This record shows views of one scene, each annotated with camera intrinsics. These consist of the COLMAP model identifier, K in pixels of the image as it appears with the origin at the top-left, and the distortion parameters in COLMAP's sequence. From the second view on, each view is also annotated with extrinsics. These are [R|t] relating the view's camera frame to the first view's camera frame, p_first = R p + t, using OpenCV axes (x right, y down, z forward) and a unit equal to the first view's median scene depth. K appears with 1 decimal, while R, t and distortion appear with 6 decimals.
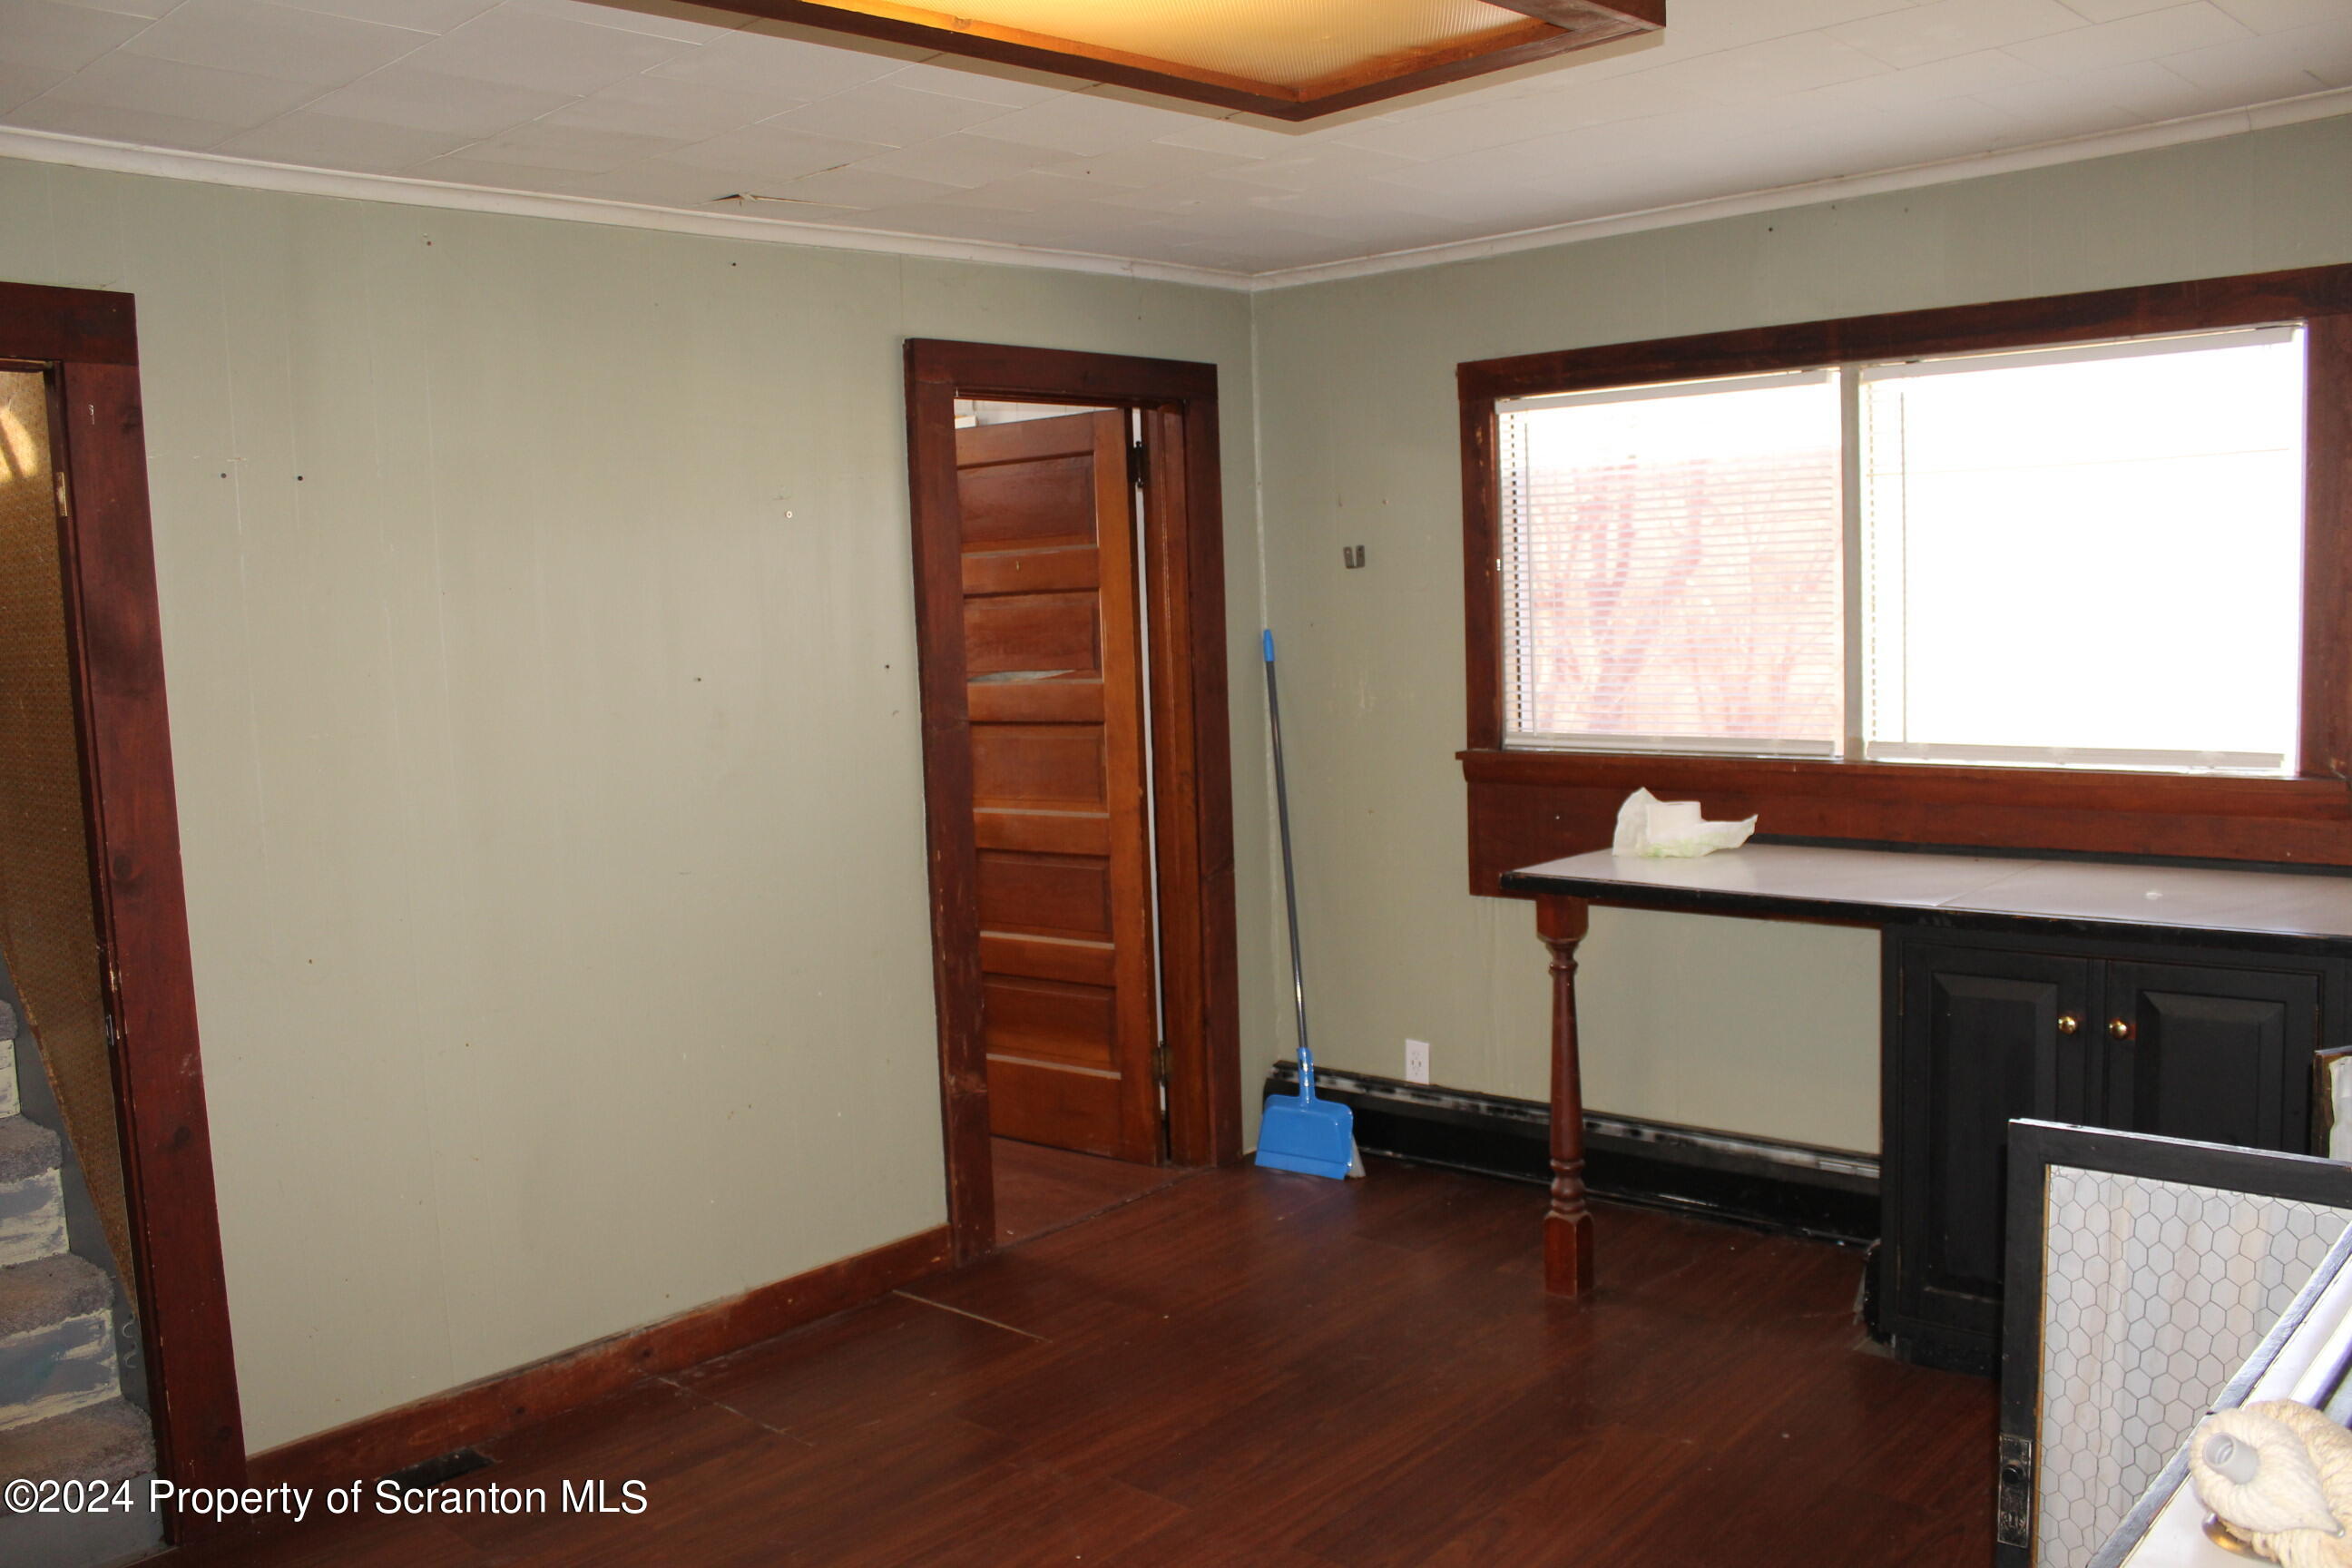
lens RADIAL K [[1959.0, 0, 1176.0], [0, 1959.0, 784.0], [0, 0, 1]] dist [-0.162529, 0.128900]
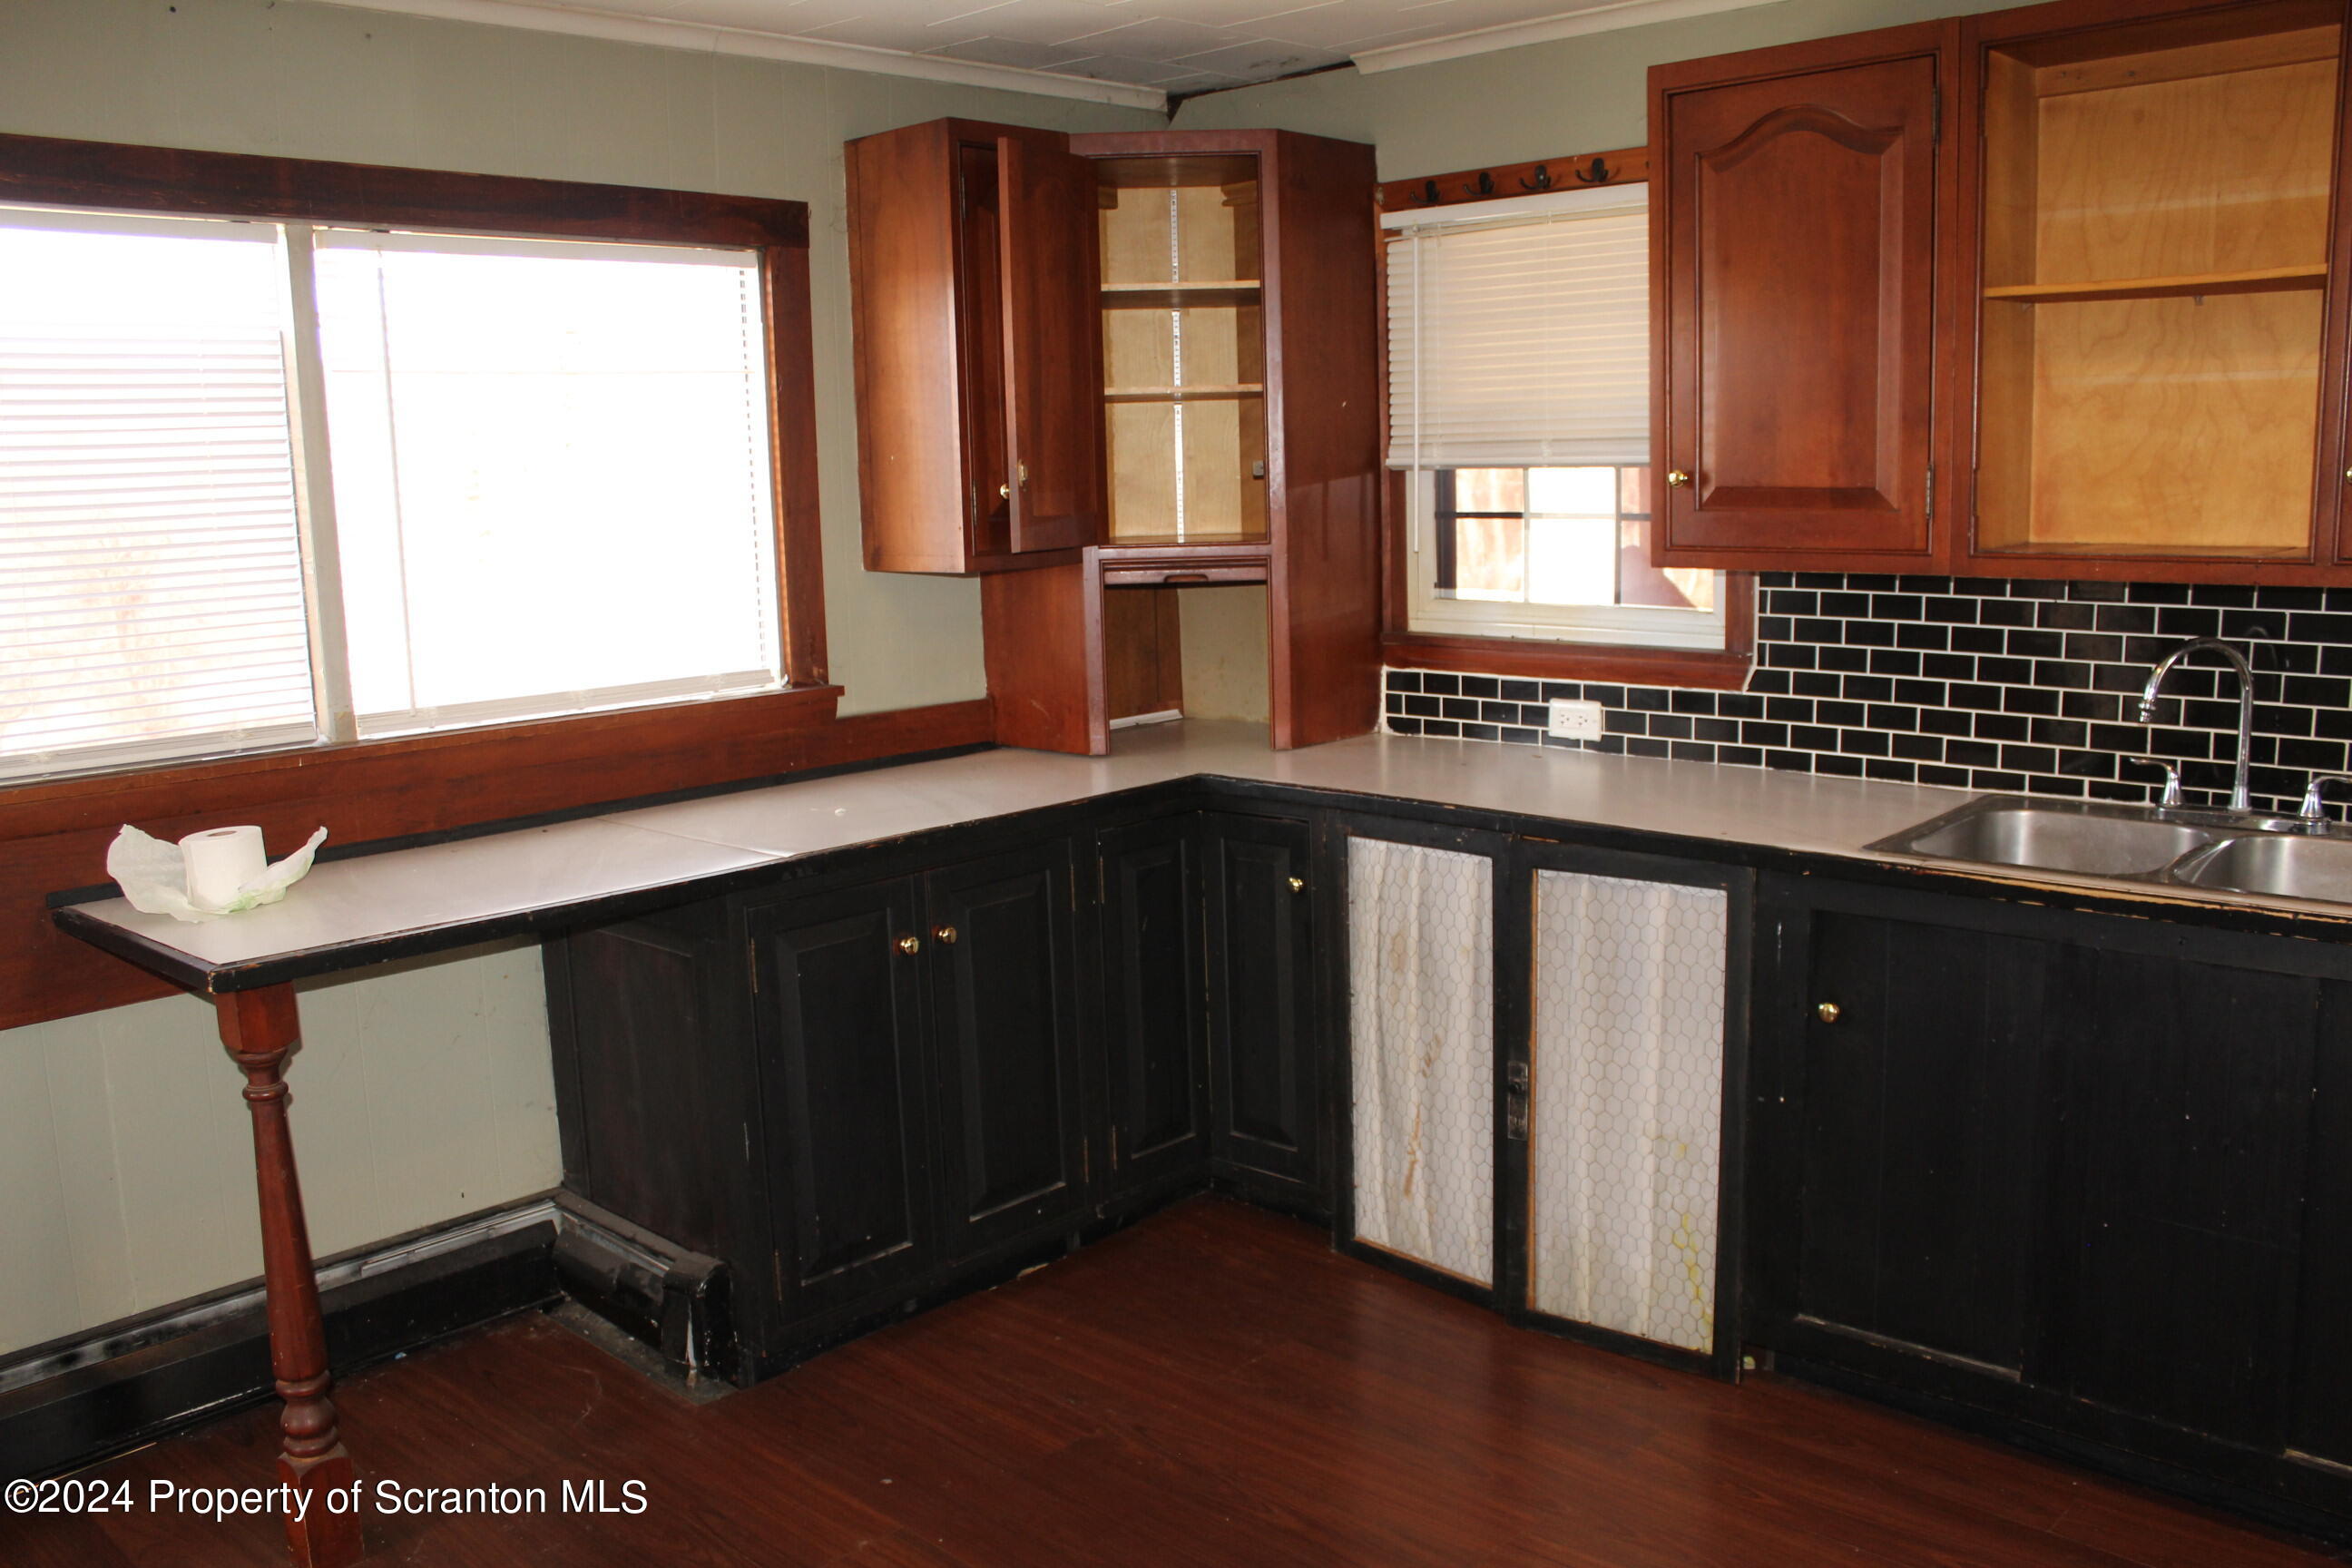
lens RADIAL K [[1959.0, 0, 1176.0], [0, 1959.0, 784.0], [0, 0, 1]] dist [-0.162529, 0.128900]
pose [[0.010160, -0.122186, 0.992455, -0.410136], [0.124497, 0.984939, 0.119986, -0.046766], [-0.992168, 0.122339, 0.025219, 0.661379]]
